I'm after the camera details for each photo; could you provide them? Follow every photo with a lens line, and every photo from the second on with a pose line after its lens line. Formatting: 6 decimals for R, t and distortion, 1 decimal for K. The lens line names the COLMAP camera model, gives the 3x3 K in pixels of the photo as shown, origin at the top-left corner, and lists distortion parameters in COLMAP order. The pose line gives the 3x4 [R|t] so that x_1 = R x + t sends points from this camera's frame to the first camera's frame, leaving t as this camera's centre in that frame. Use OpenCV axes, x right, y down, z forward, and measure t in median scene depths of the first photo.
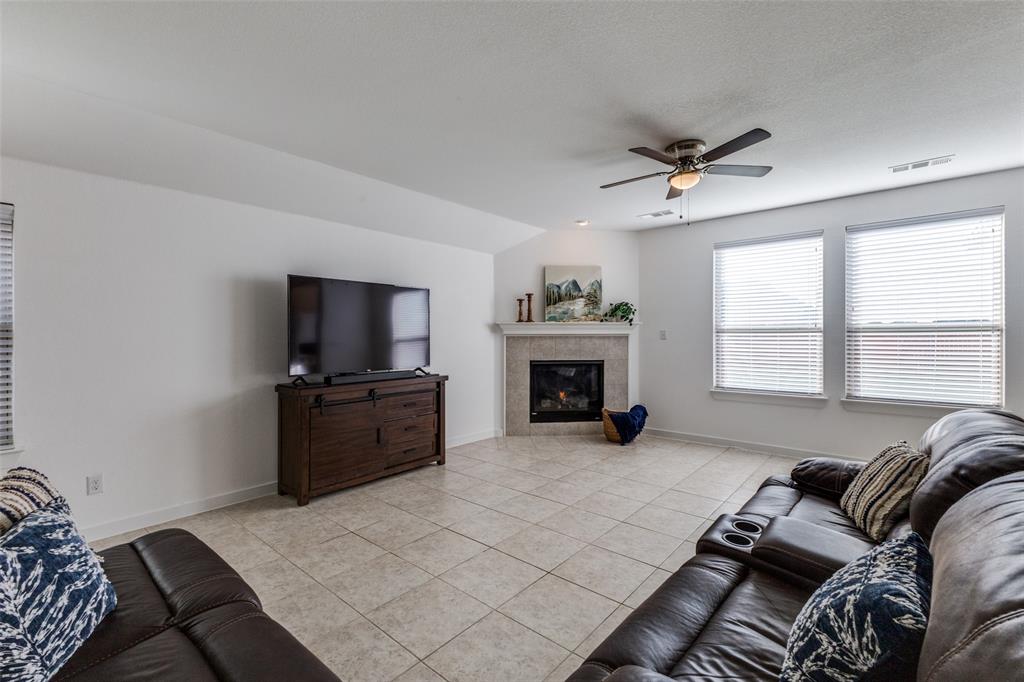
lens RADIAL K [[444.0, 0, 507.5], [0, 444.0, 338.5], [0, 0, 1]] dist [0.002152, 0.000261]
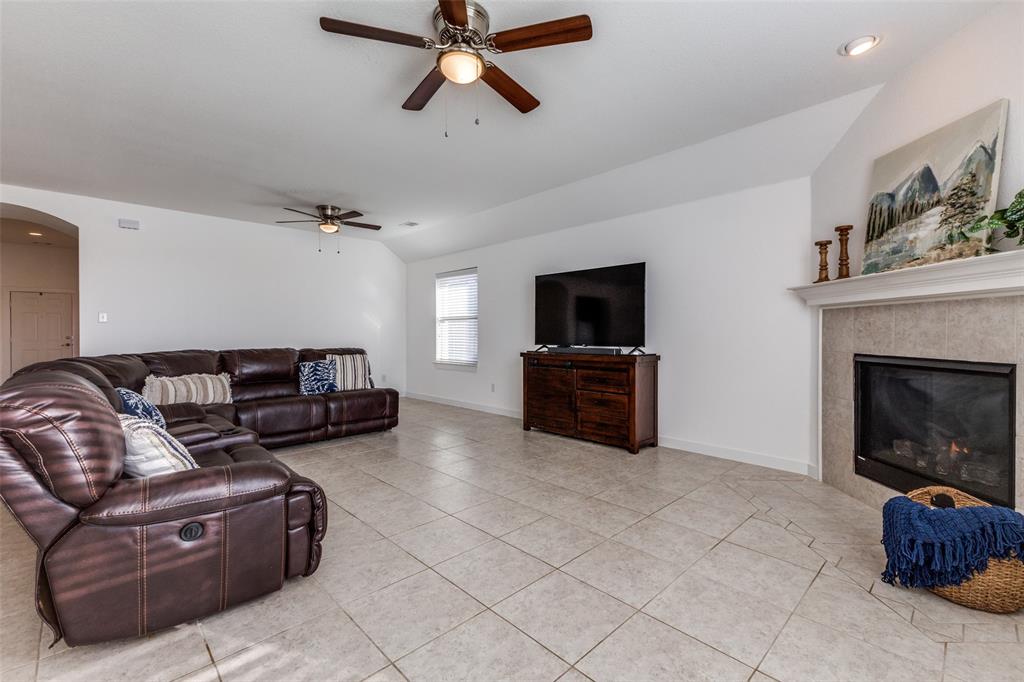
lens RADIAL K [[444.0, 0, 514.3], [0, 444.0, 333.1], [0, 0, 1]] dist [0.002152, 0.000261]
pose [[-0.085486, 0.006391, -0.996319, 0.608707], [-0.006285, 0.999956, 0.006954, 0.024851], [0.996320, 0.006856, -0.085442, 0.651542]]
